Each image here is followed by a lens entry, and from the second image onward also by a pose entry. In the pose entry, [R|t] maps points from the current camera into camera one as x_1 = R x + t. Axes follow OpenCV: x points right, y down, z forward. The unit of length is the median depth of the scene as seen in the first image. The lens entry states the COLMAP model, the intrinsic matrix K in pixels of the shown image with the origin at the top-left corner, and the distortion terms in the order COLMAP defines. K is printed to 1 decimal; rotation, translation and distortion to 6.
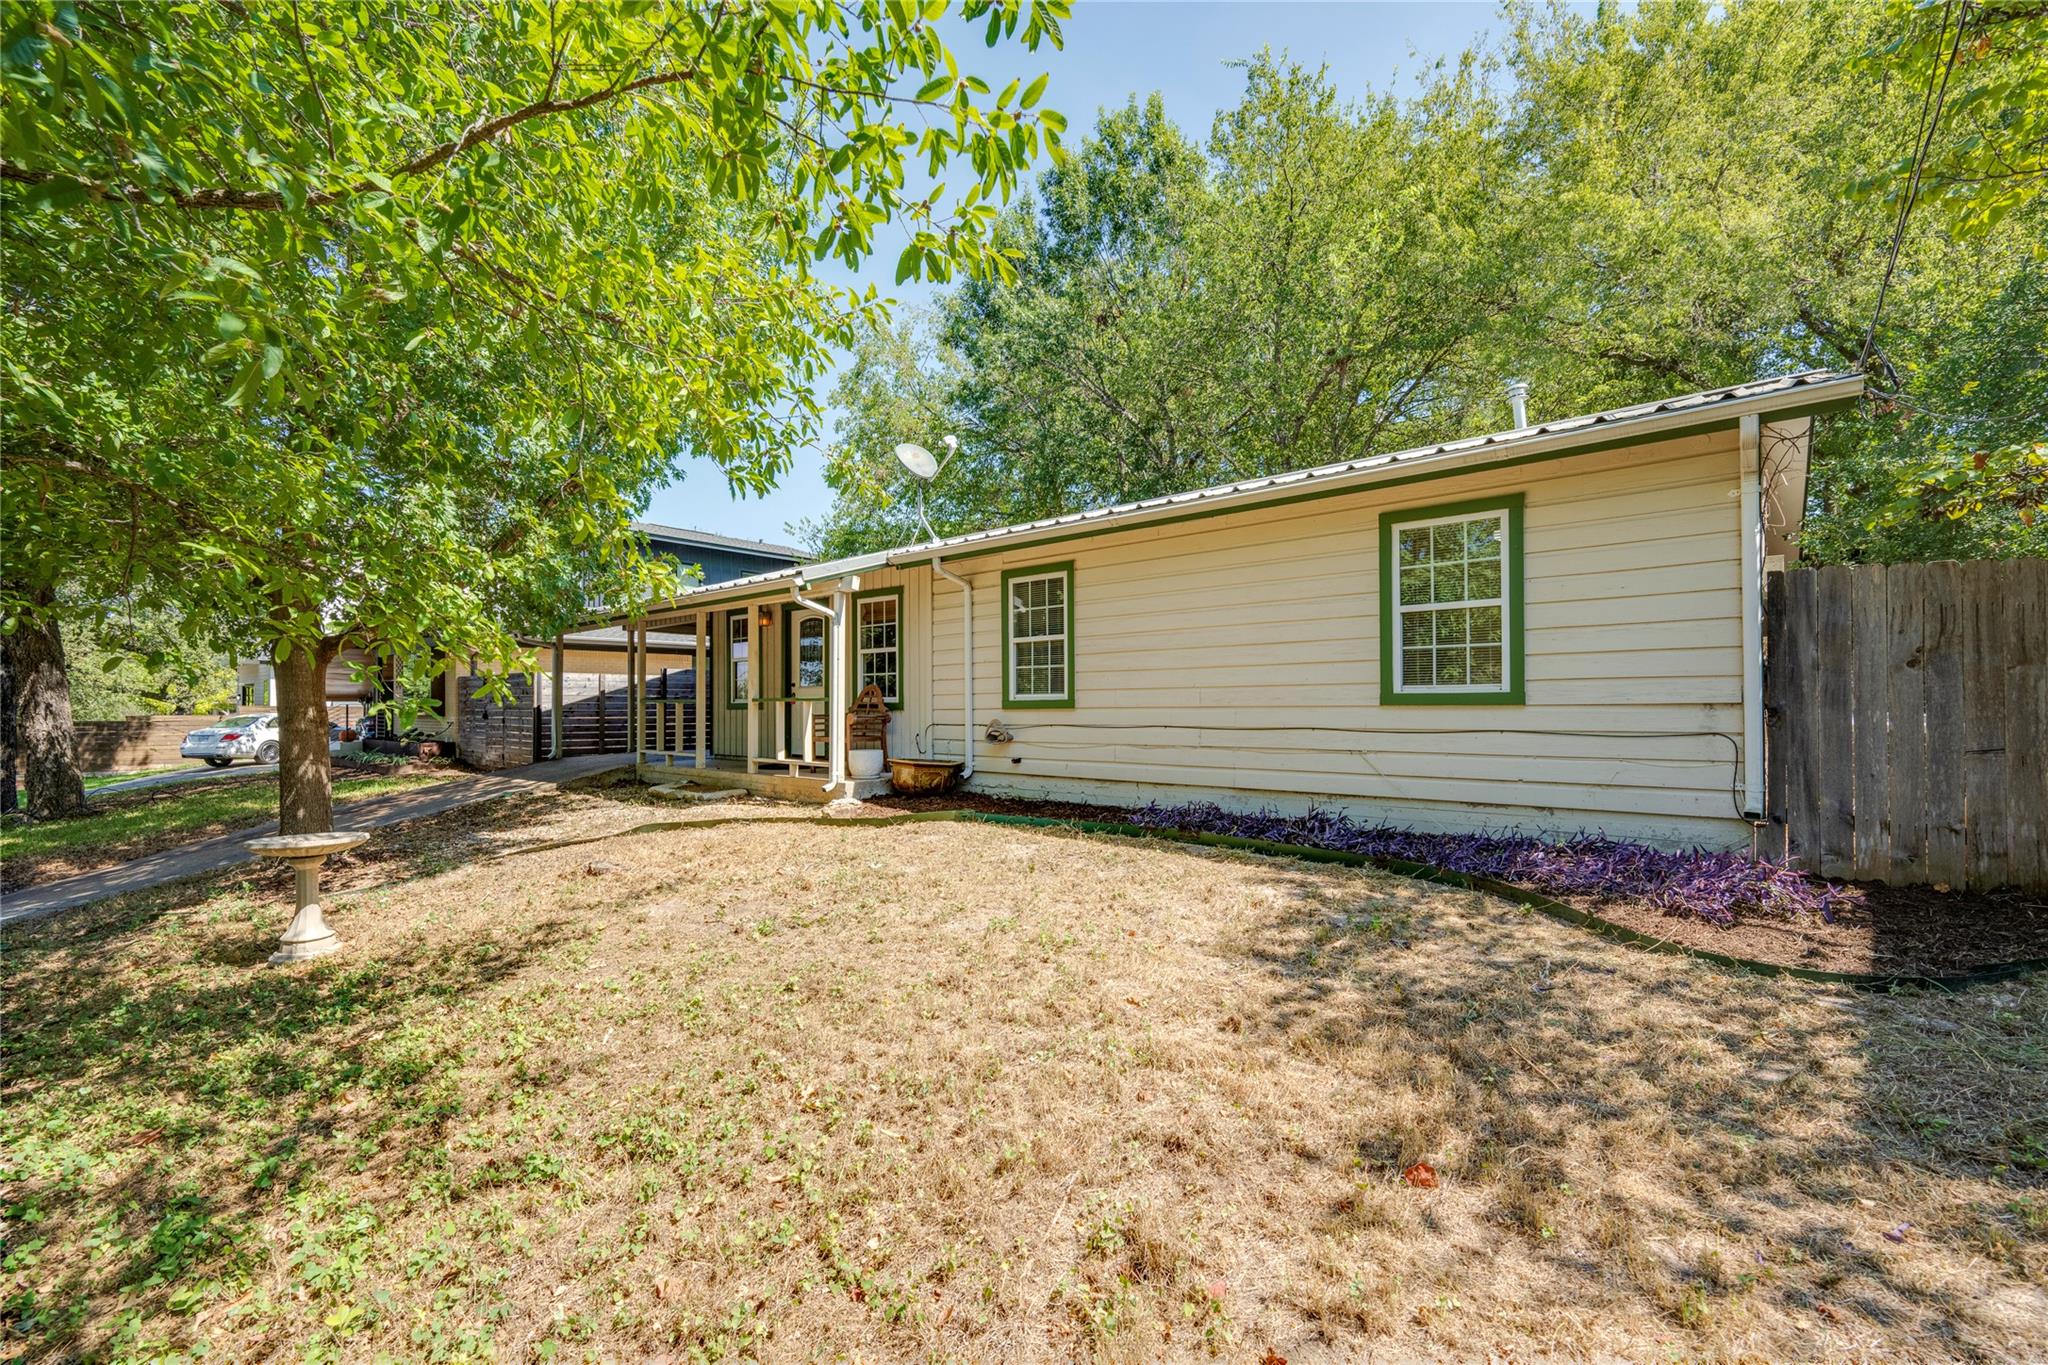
lens RADIAL K [[869.3, 0, 1031.0], [0, 869.3, 694.8], [0, 0, 1]] dist [0.000912, 0.000007]
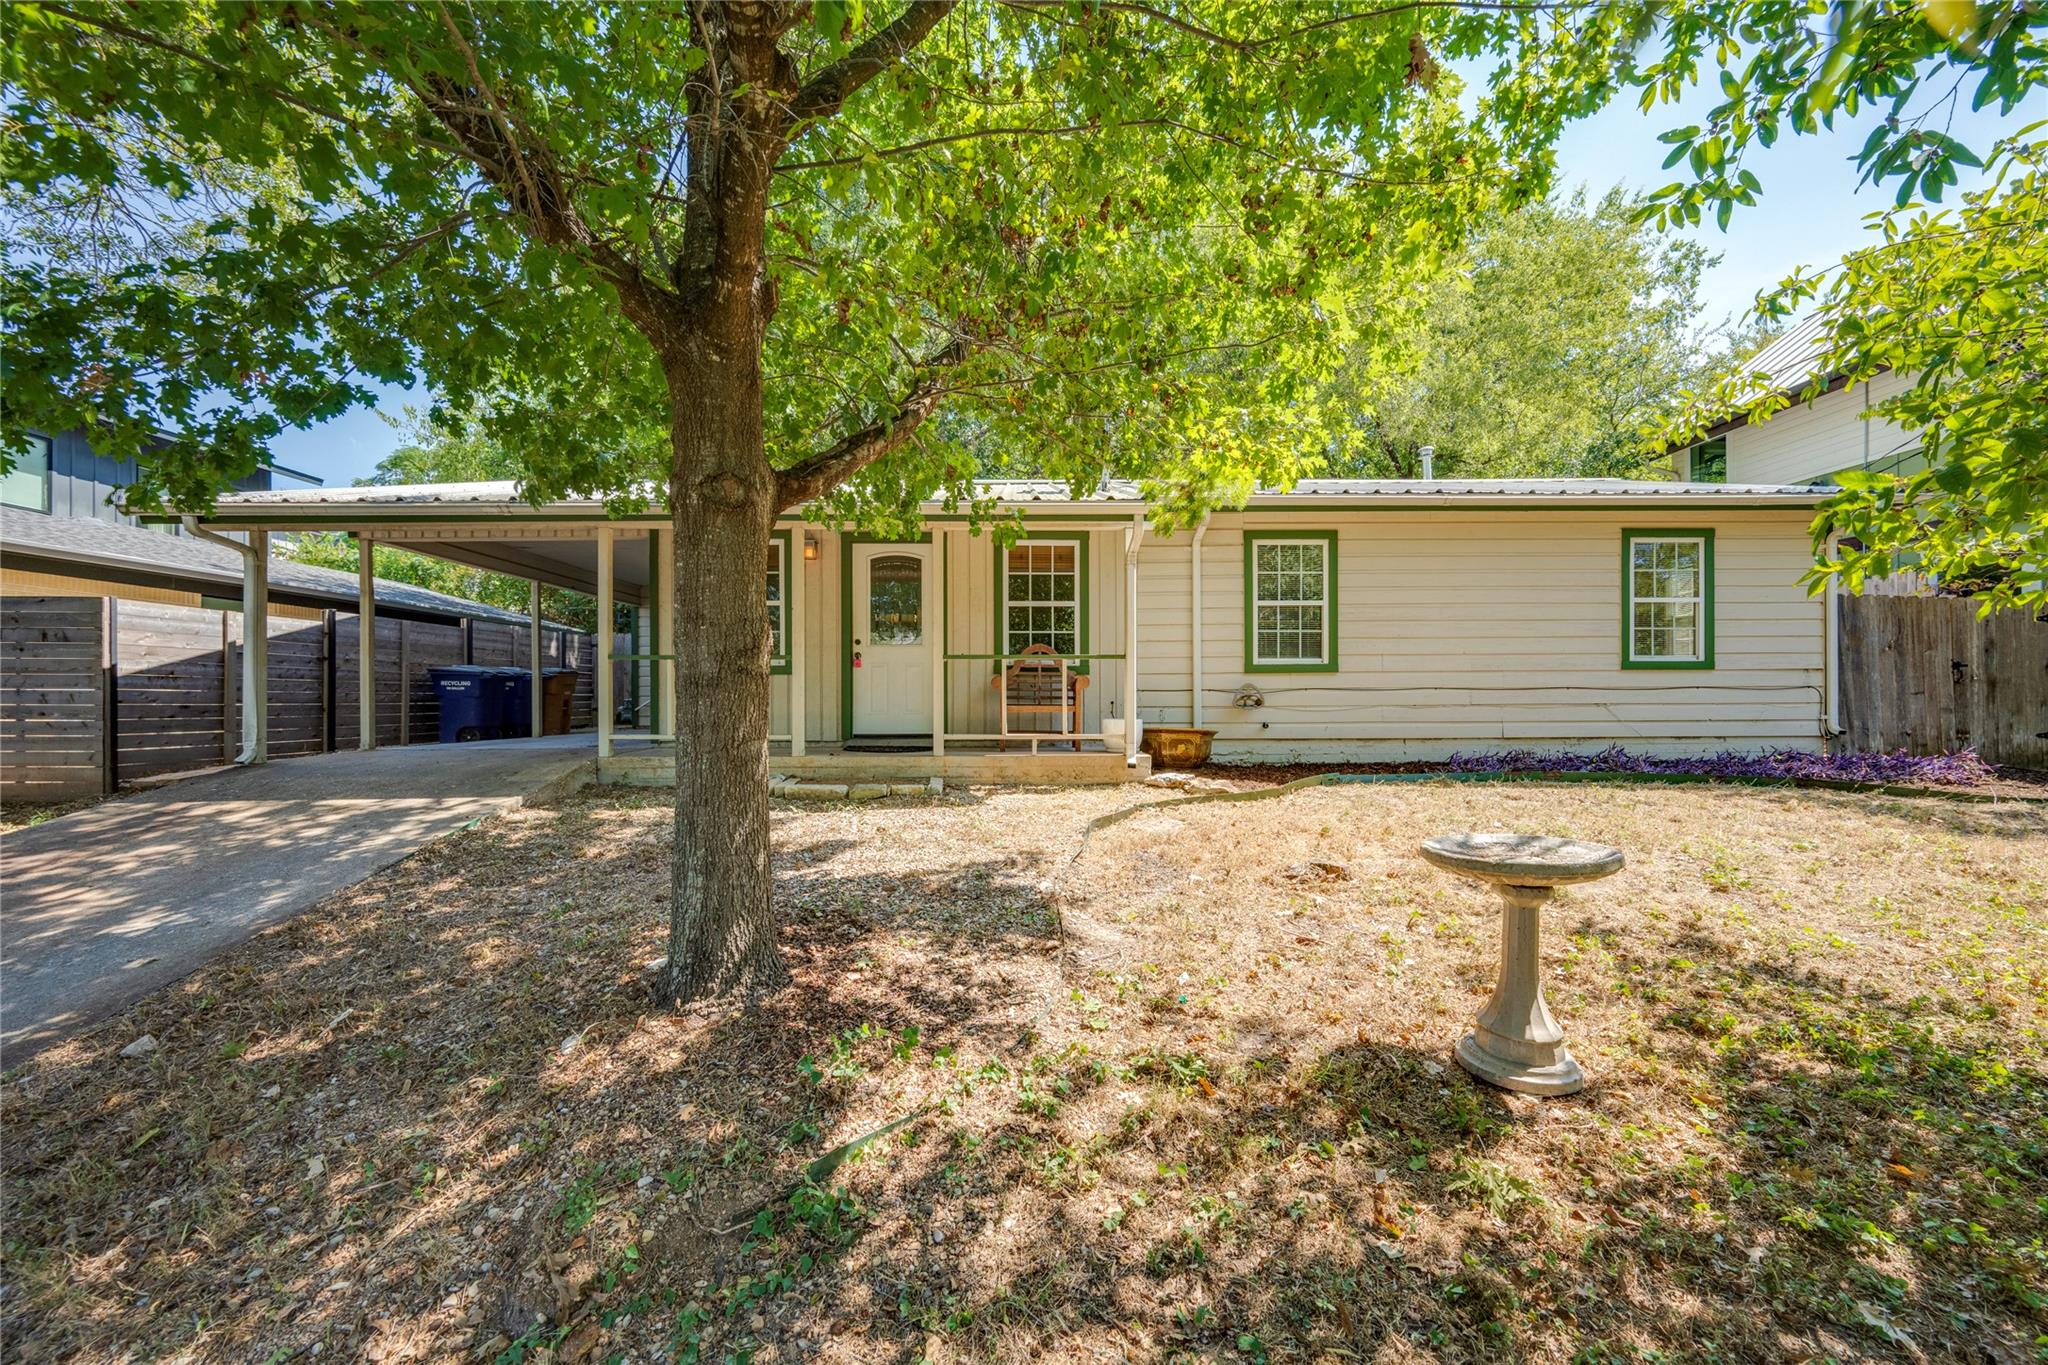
lens RADIAL K [[668.1, 0, 1021.9], [0, 668.1, 677.4], [0, 0, 1]] dist [0.011289, 0.000010]
pose [[0.737430, -0.000666, 0.675423, -0.720269], [-0.009363, 0.999893, 0.011209, 0.015084], [-0.675359, -0.014590, 0.737345, 0.614999]]
